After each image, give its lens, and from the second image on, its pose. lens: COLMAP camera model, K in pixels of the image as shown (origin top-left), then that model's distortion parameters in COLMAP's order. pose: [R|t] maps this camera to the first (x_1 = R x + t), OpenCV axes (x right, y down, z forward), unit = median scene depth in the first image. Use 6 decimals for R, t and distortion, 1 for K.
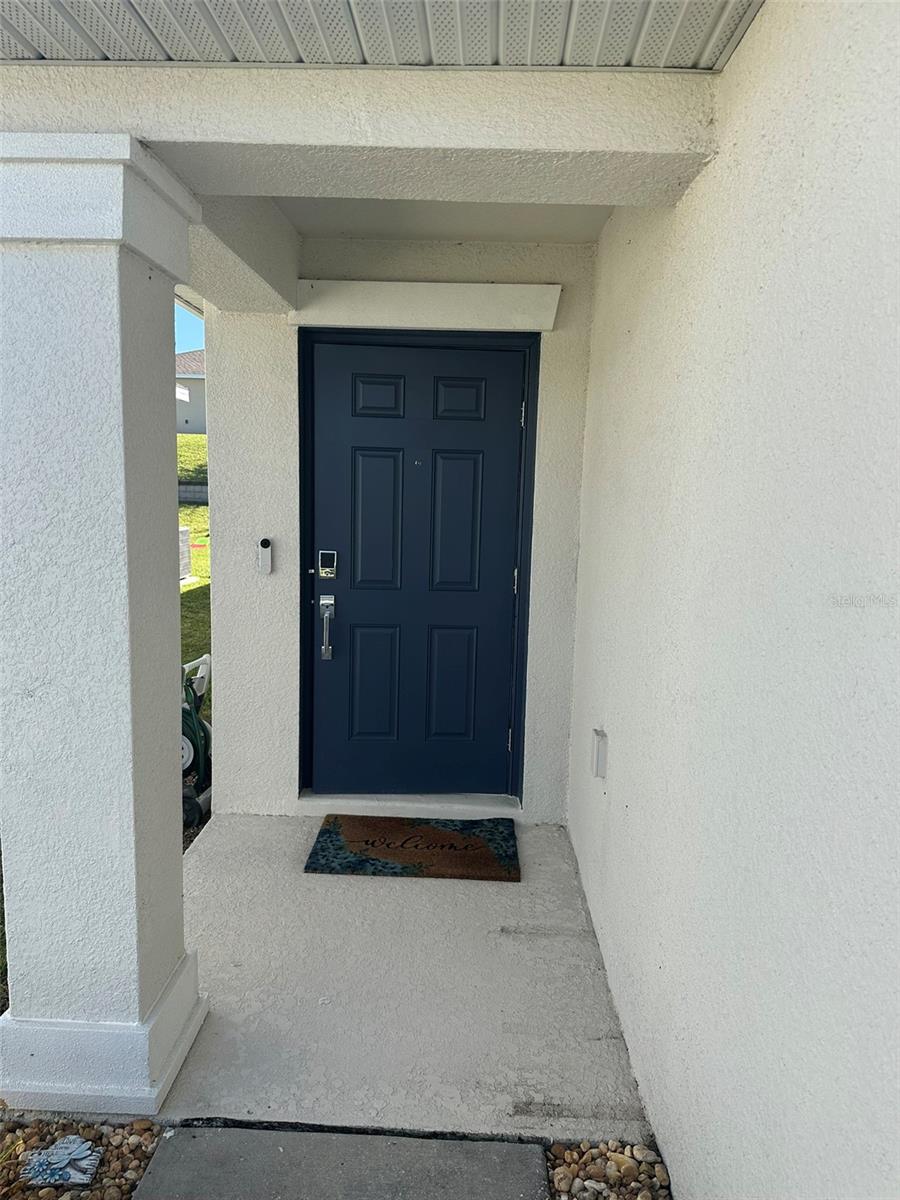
lens RADIAL K [[837.4, 0, 450.0], [0, 837.4, 600.0], [0, 0, 1]] dist [0.190879, 0.000083]
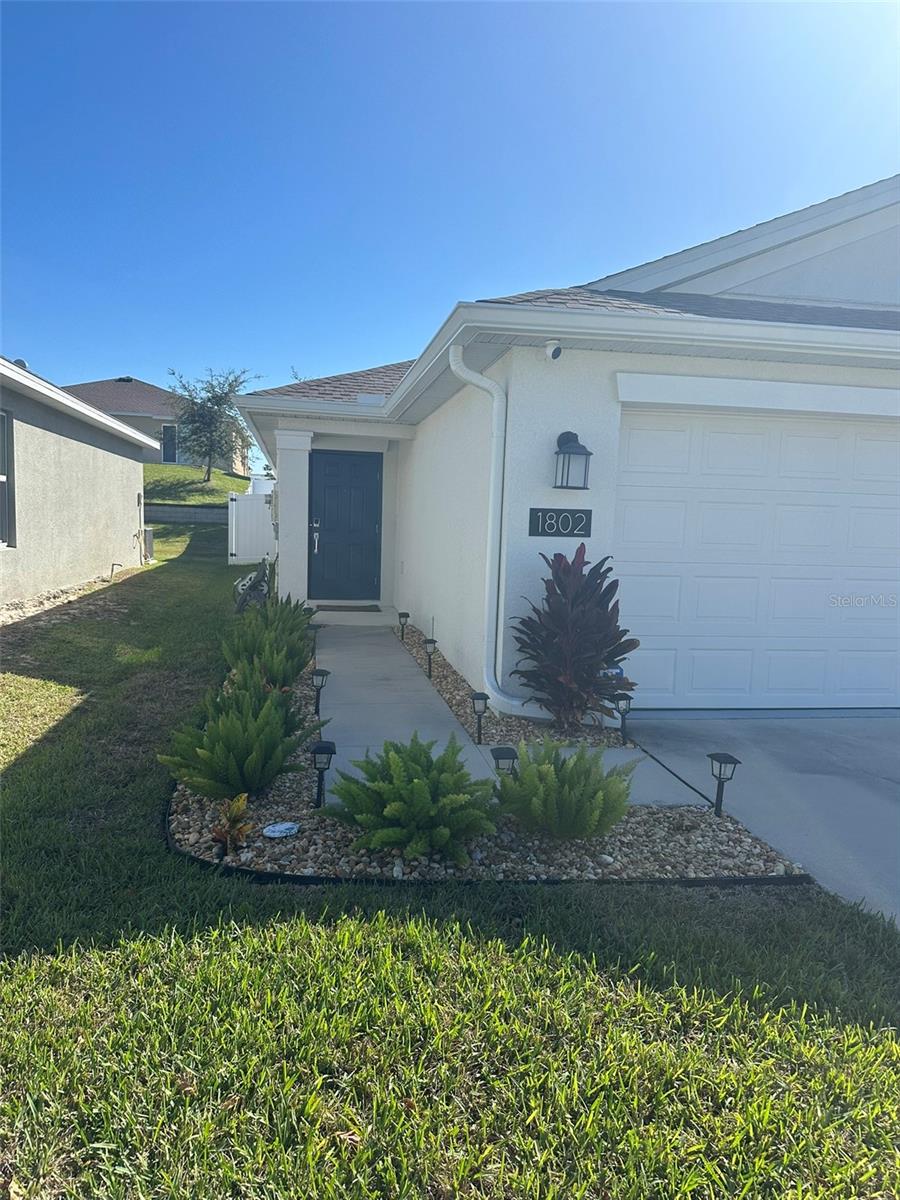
lens RADIAL K [[837.4, 0, 450.0], [0, 837.4, 600.0], [0, 0, 1]] dist [0.190879, 0.000083]
pose [[0.978091, -0.009322, 0.207971, -0.316928], [0.014807, 0.999582, -0.024830, 0.331325], [-0.207653, 0.027366, 0.977820, -2.171206]]
